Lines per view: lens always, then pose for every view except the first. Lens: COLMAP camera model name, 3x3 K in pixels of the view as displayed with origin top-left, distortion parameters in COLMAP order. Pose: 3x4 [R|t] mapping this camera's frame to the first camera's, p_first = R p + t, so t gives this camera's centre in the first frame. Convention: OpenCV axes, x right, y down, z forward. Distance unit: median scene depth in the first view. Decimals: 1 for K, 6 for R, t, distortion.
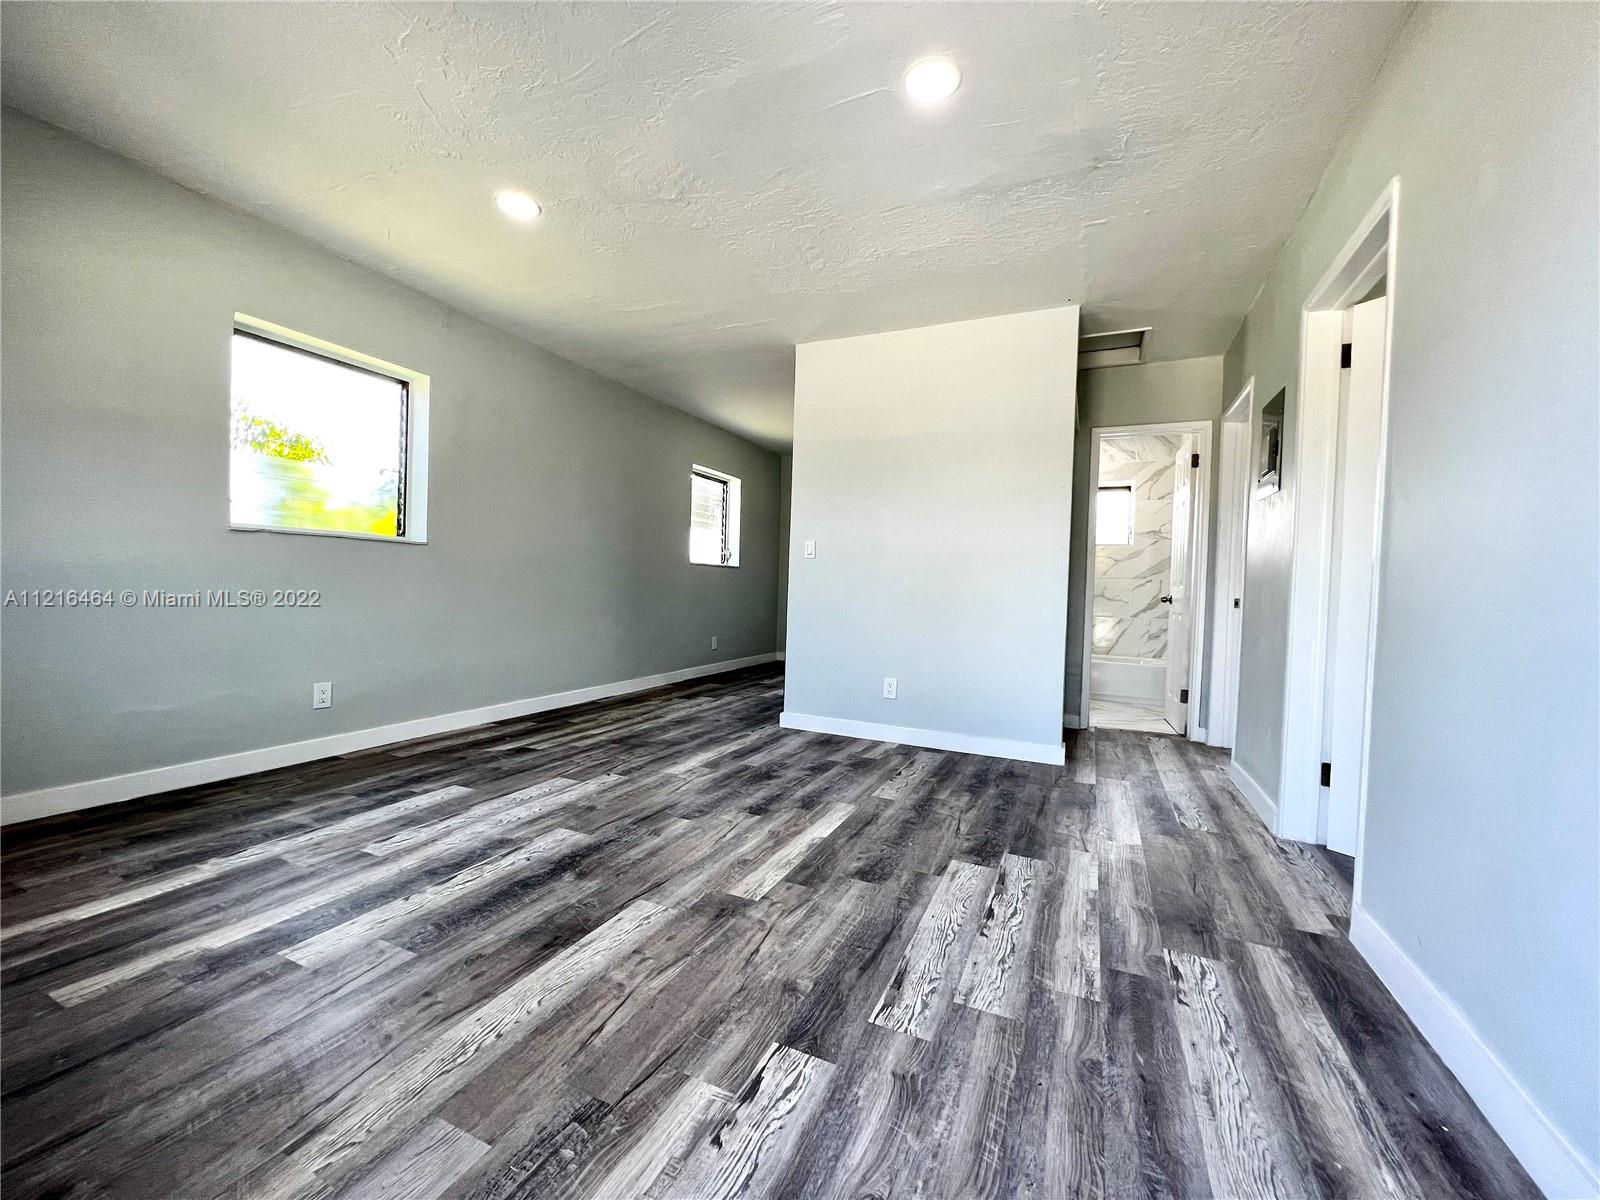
lens RADIAL K [[640.4, 0, 797.0], [0, 640.4, 598.5], [0, 0, 1]] dist [-0.001431, 0.000824]
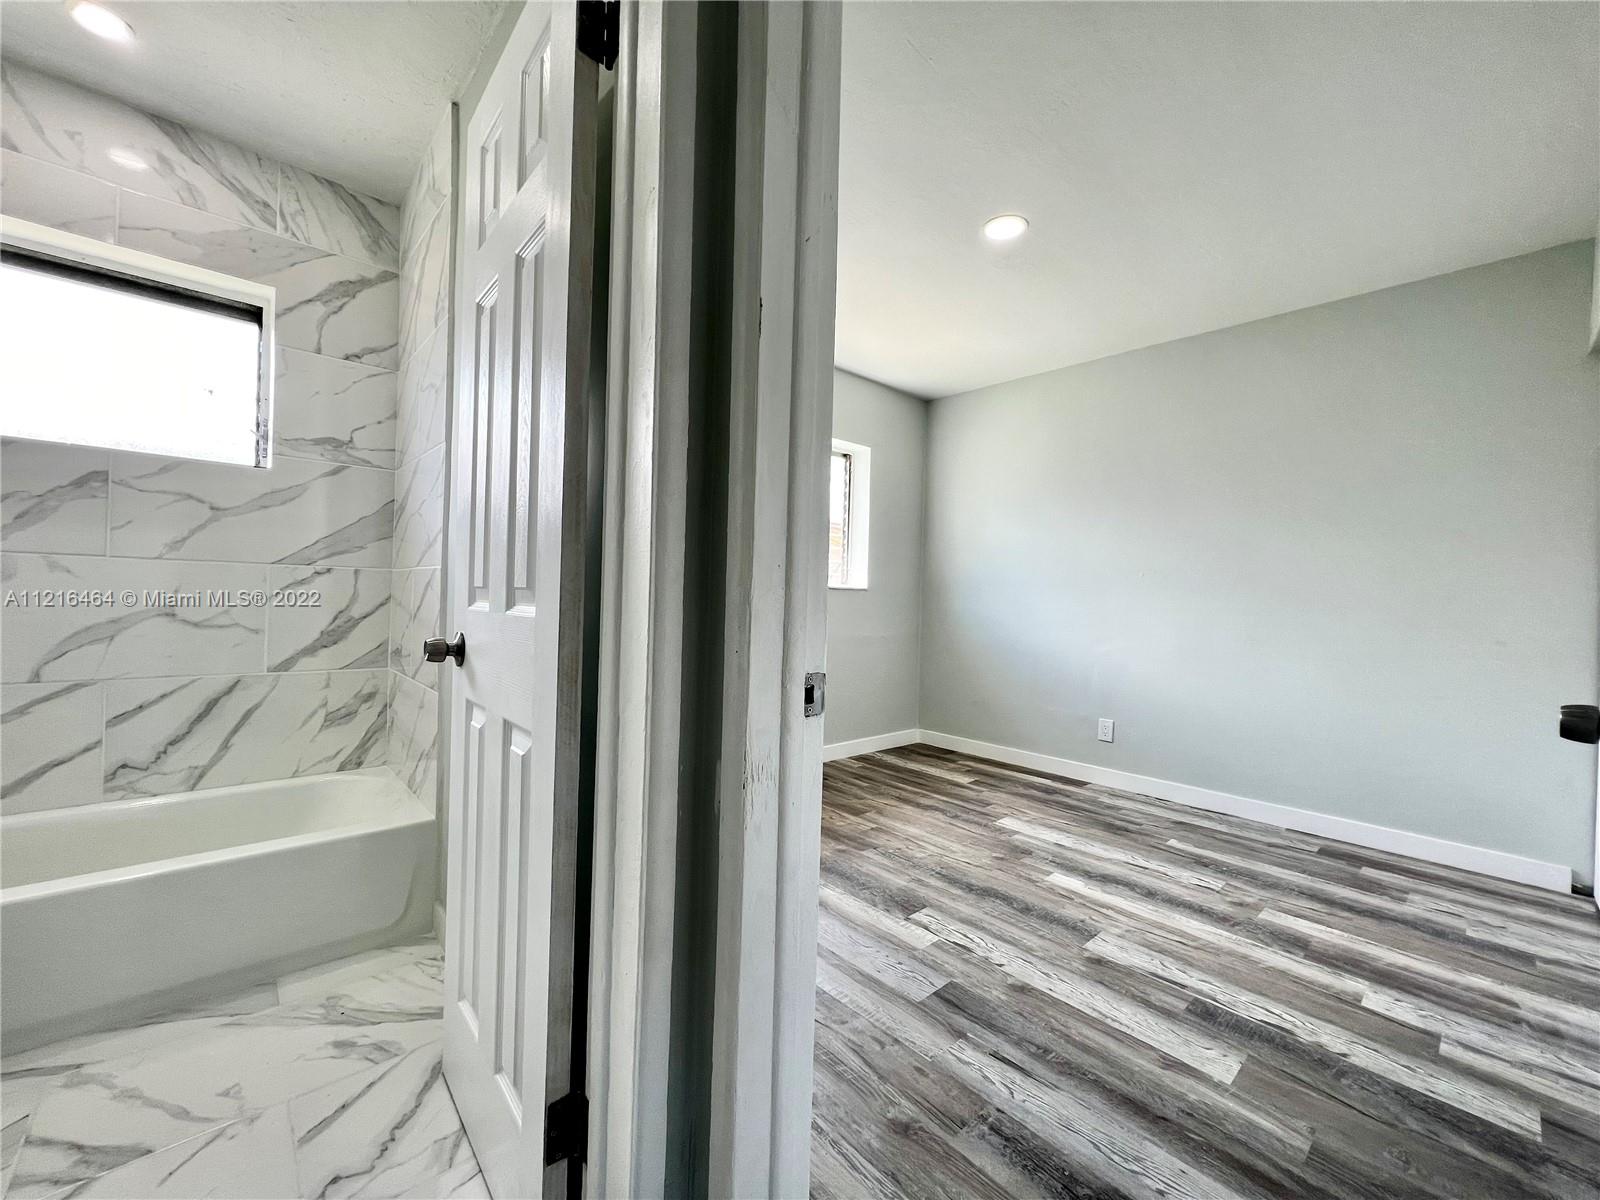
lens RADIAL K [[639.1, 0, 796.6], [0, 639.1, 599.8], [0, 0, 1]] dist [-0.000942, -0.000016]
pose [[0.392429, -0.024215, 0.919463, 0.795390], [0.004745, 0.999693, 0.024303, -0.046459], [-0.919770, -0.005175, 0.392424, 1.514742]]
